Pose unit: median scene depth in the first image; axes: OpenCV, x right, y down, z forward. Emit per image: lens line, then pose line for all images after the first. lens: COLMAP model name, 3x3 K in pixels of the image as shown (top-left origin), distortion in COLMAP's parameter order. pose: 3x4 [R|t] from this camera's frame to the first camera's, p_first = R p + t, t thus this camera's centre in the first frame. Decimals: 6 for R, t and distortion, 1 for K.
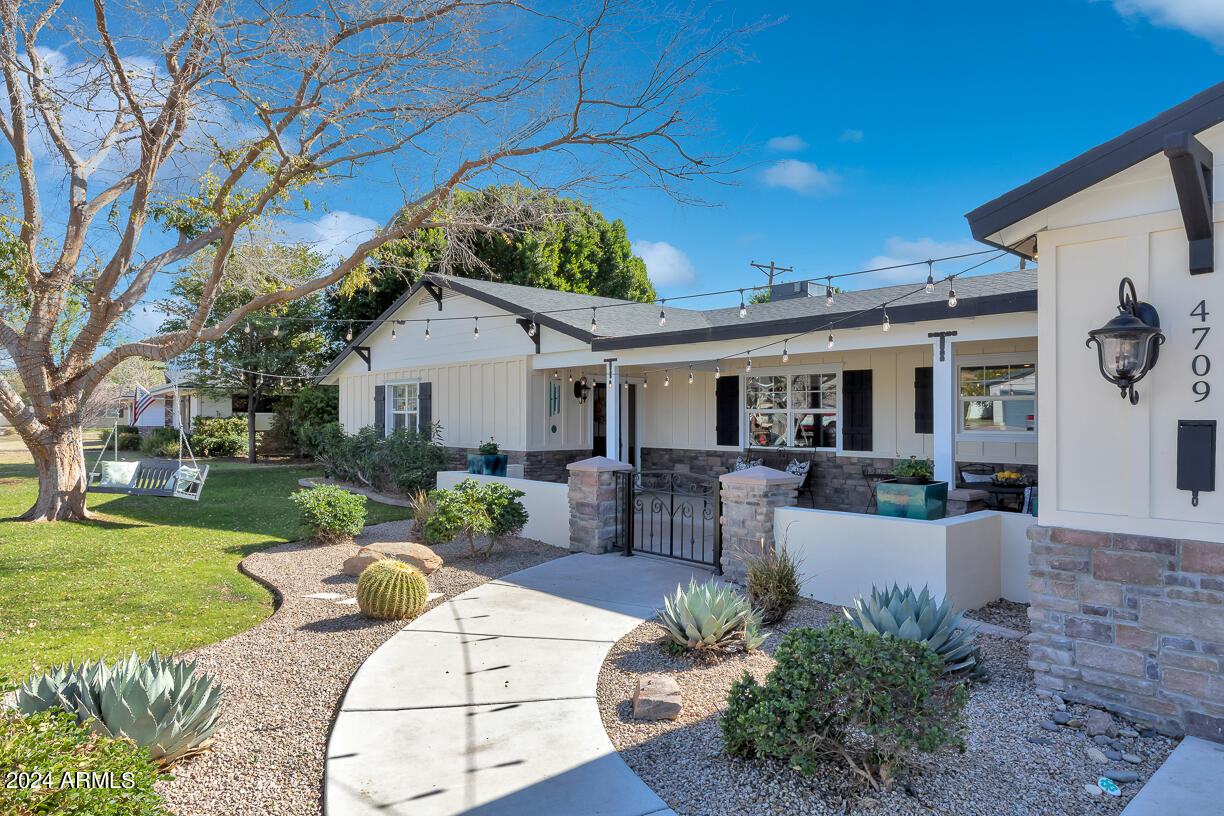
lens RADIAL K [[753.5, 0, 622.9], [0, 753.5, 414.0], [0, 0, 1]] dist [-0.001258, 0.001728]
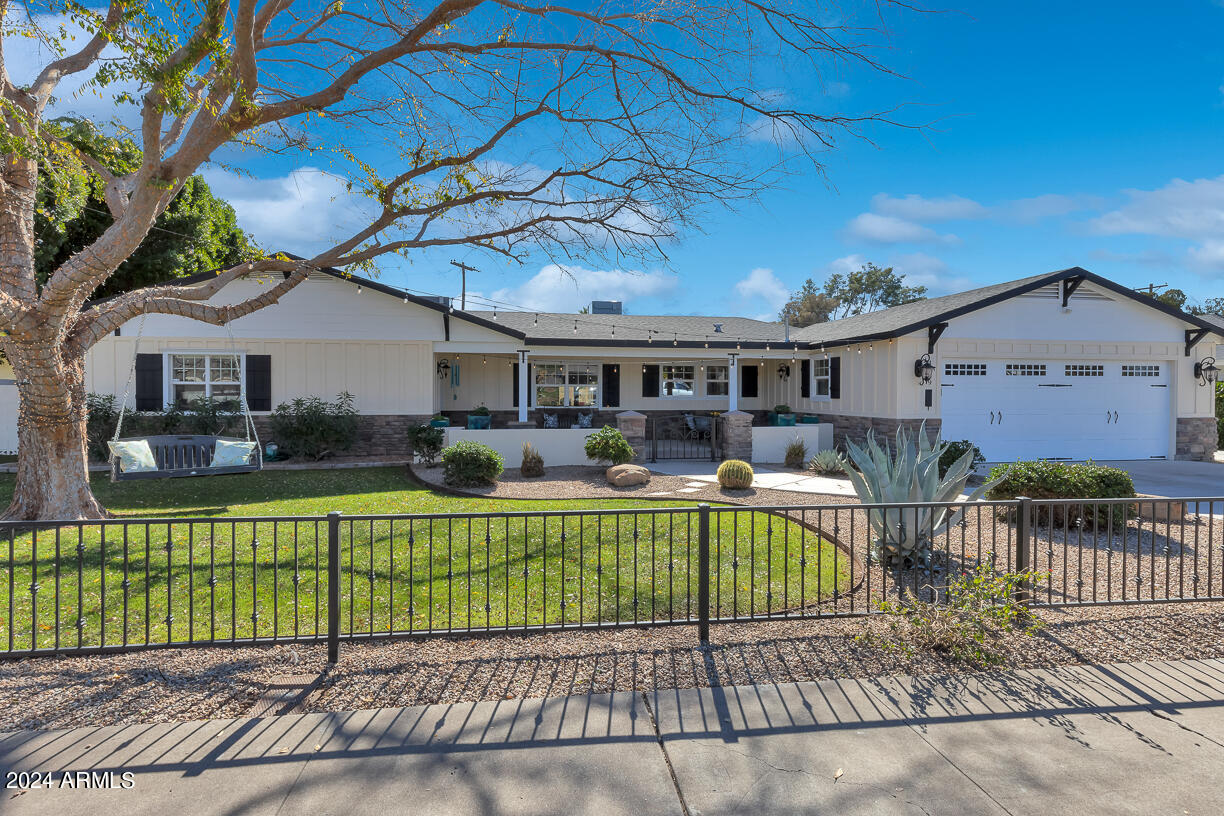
lens RADIAL K [[549.6, 0, 600.9], [0, 549.6, 397.9], [0, 0, 1]] dist [0.004985, 0.001117]
pose [[0.563142, -0.009076, 0.826310, -0.861816], [-0.004710, 0.999888, 0.014192, 0.006444], [-0.826347, -0.011884, 0.563036, 0.247976]]
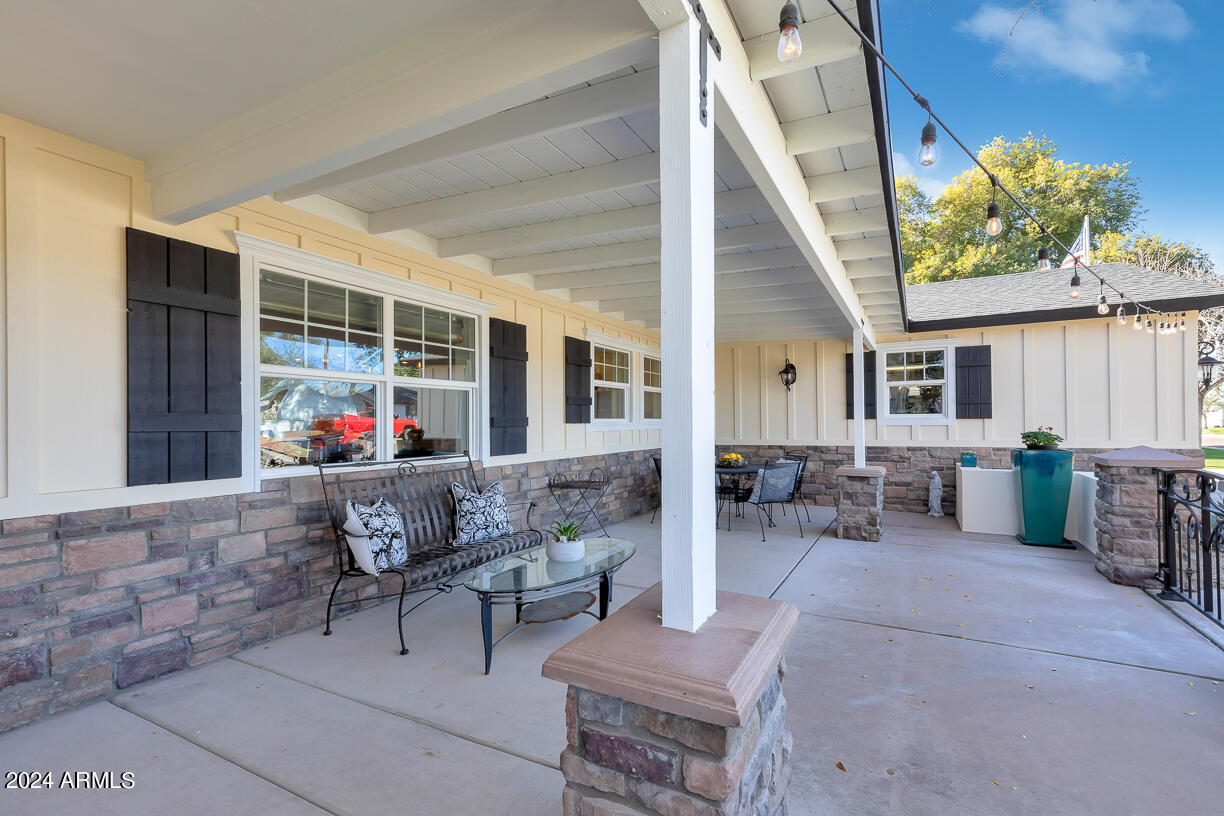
lens RADIAL K [[549.6, 0, 616.3], [0, 549.6, 414.6], [0, 0, 1]] dist [0.004985, 0.001117]
pose [[-0.322924, 0.016948, 0.946273, -0.136635], [0.005267, 0.999856, -0.016110, 0.024475], [-0.946410, -0.000218, -0.322967, 1.079018]]
